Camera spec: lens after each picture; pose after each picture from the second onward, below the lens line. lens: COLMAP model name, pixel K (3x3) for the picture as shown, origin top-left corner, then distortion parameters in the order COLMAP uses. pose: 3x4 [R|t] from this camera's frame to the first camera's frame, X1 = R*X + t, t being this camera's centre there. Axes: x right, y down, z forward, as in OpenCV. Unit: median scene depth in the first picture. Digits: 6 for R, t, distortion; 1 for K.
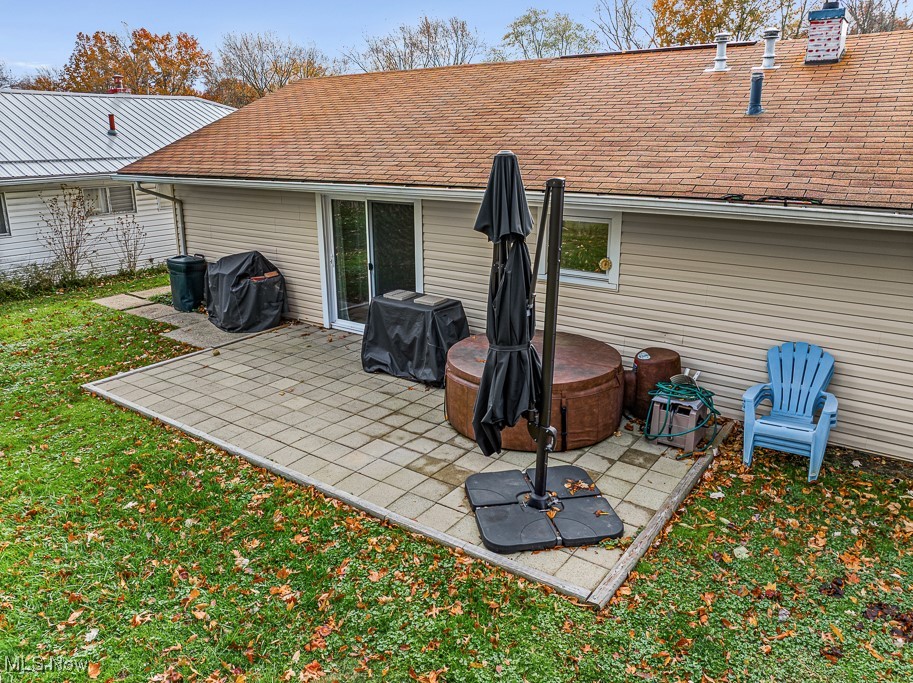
lens RADIAL K [[662.8, 0, 454.2], [0, 662.8, 300.8], [0, 0, 1]] dist [-0.041480, -0.001200]
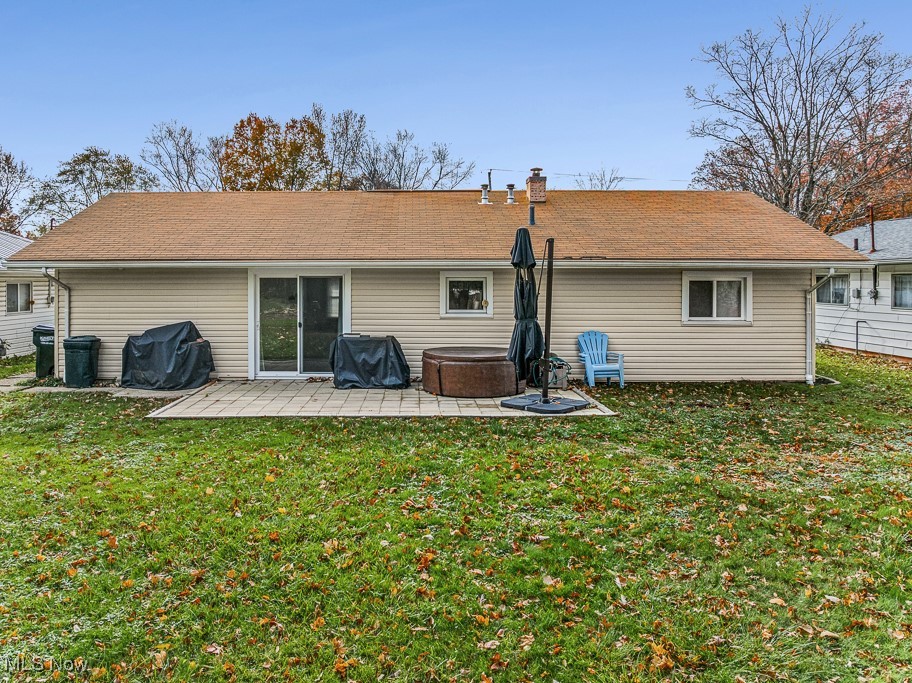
lens RADIAL K [[685.7, 0, 387.0], [0, 685.7, 292.1], [0, 0, 1]] dist [-0.033577, -0.003930]
pose [[0.822904, -0.000975, 0.568179, -0.846829], [0.130705, 0.973504, -0.187632, 0.184738], [-0.552942, 0.228667, 0.801228, -0.264871]]
